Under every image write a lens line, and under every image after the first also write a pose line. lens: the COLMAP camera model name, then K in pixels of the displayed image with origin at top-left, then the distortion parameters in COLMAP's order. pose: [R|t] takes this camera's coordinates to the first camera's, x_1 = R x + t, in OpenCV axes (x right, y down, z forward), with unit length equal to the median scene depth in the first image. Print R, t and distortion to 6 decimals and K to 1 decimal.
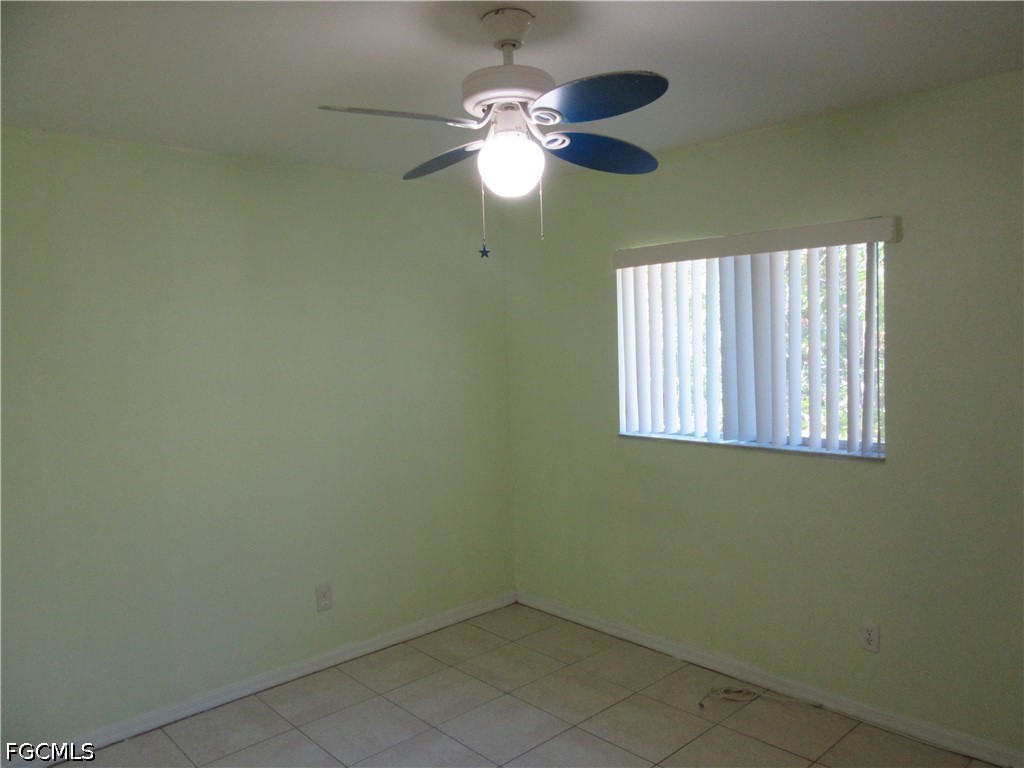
lens RADIAL K [[758.0, 0, 509.1], [0, 758.0, 380.7], [0, 0, 1]] dist [-0.033830, 0.006673]
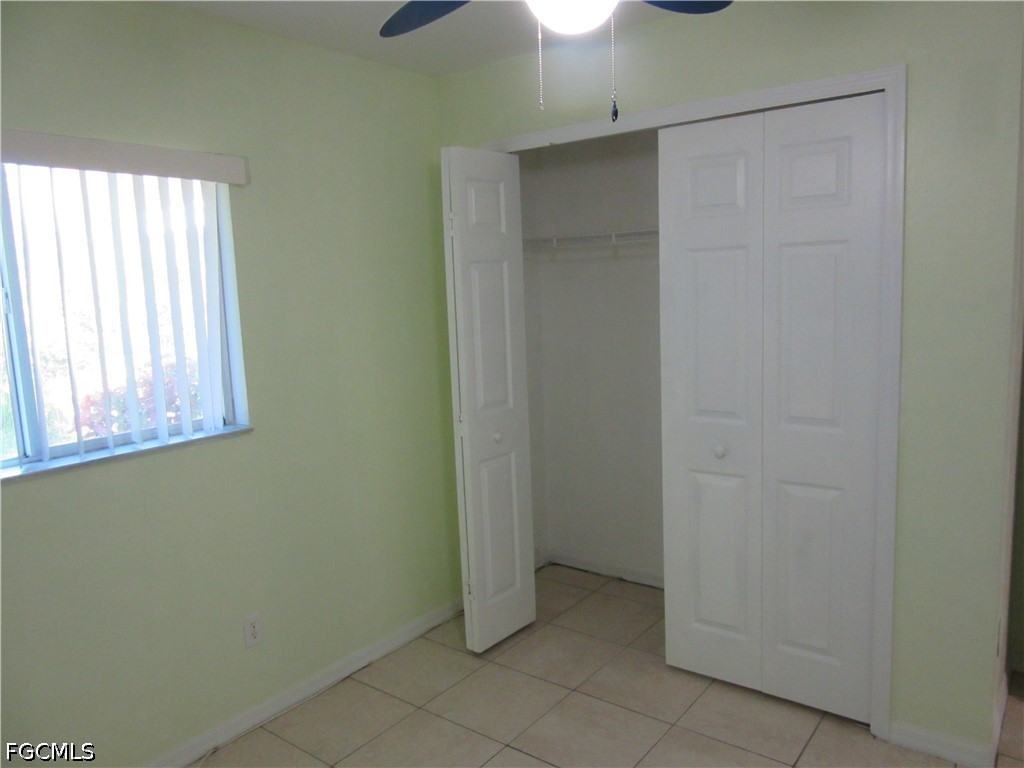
lens RADIAL K [[758.0, 0, 509.1], [0, 758.0, 380.7], [0, 0, 1]] dist [-0.033830, 0.006673]
pose [[-0.171860, -0.077832, 0.982042, -0.440794], [0.125271, 0.987055, 0.100152, -0.002928], [-0.977124, 0.140233, -0.159886, 0.824547]]
